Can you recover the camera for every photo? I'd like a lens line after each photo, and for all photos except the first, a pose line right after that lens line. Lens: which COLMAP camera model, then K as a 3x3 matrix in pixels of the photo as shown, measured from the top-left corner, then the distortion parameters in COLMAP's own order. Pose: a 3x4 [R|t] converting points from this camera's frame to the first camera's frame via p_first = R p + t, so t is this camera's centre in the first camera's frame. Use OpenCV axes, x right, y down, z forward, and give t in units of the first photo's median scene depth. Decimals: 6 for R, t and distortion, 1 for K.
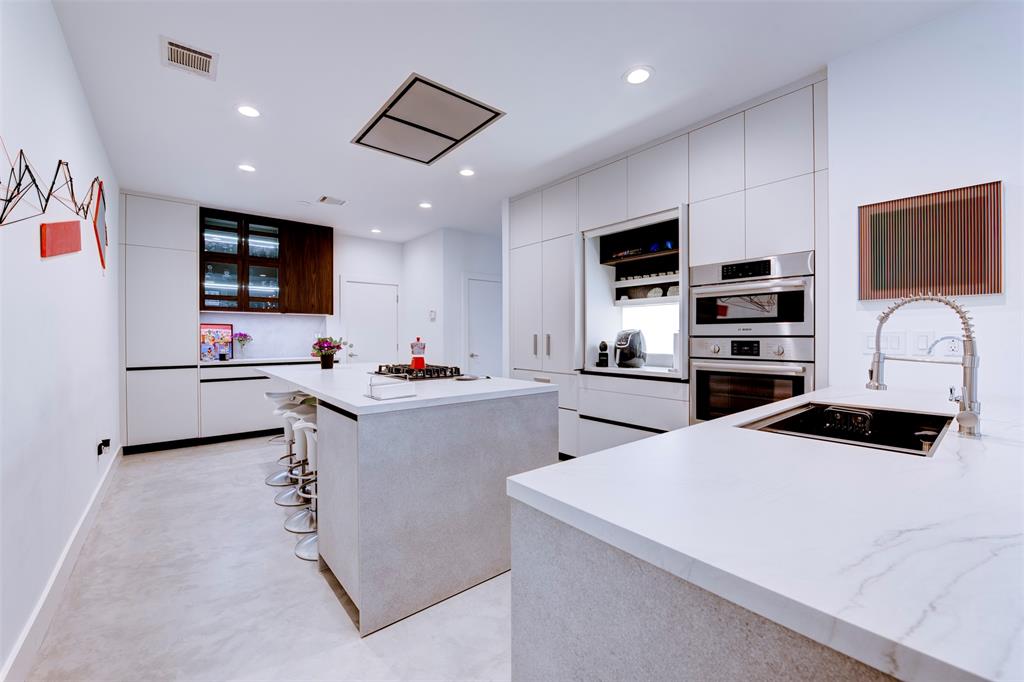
lens RADIAL K [[408.8, 0, 510.7], [0, 408.8, 340.0], [0, 0, 1]] dist [-0.017569, -0.000426]
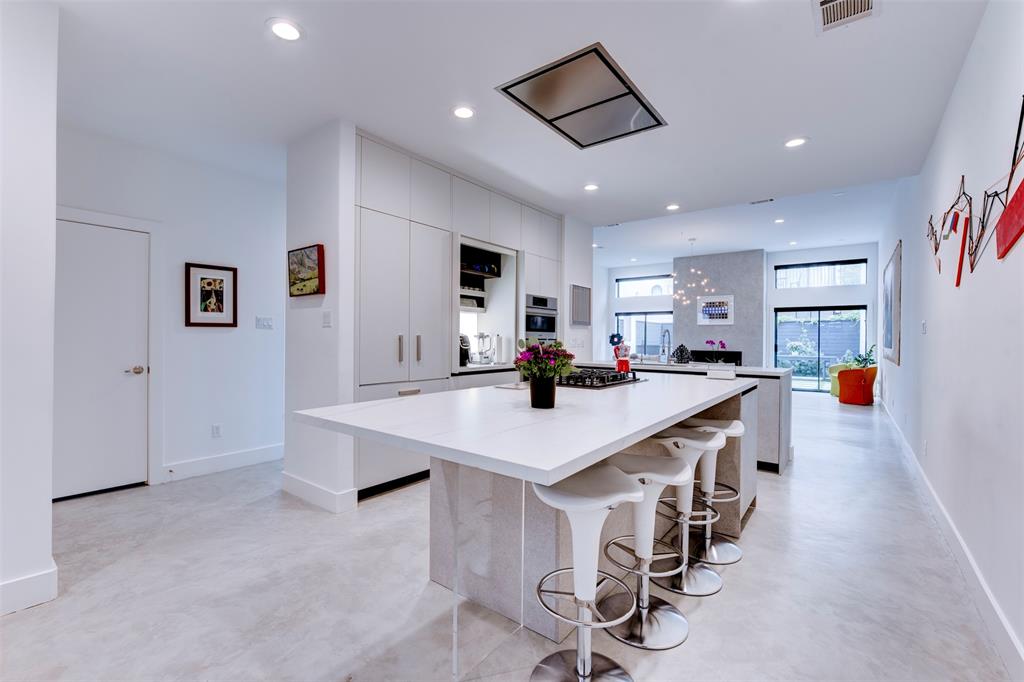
lens RADIAL K [[440.4, 0, 512.6], [0, 440.4, 338.7], [0, 0, 1]] dist [-0.001907, -0.005455]
pose [[-0.227066, 0.002442, 0.973876, -0.976759], [0.001240, 0.999997, -0.002219, -0.006329], [-0.973879, 0.000704, -0.227068, 1.201918]]
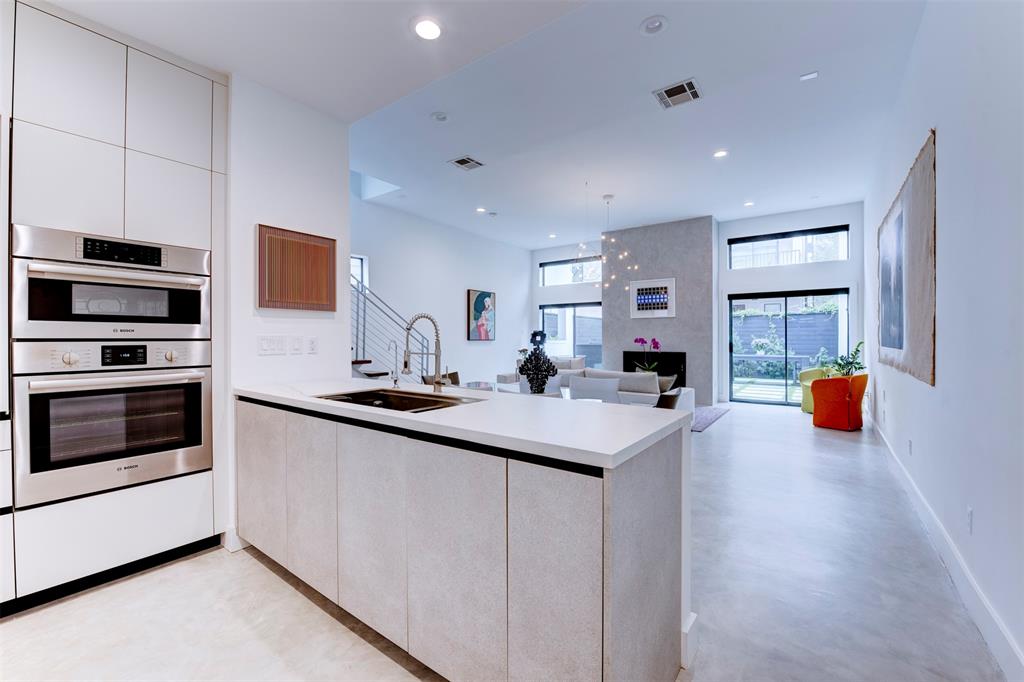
lens RADIAL K [[423.4, 0, 509.8], [0, 423.4, 338.3], [0, 0, 1]] dist [-0.013252, -0.000181]
pose [[-0.243230, 0.003995, 0.969961, -0.278702], [0.010639, 0.999942, -0.001450, -0.001983], [-0.969910, 0.009967, -0.243258, 0.380686]]
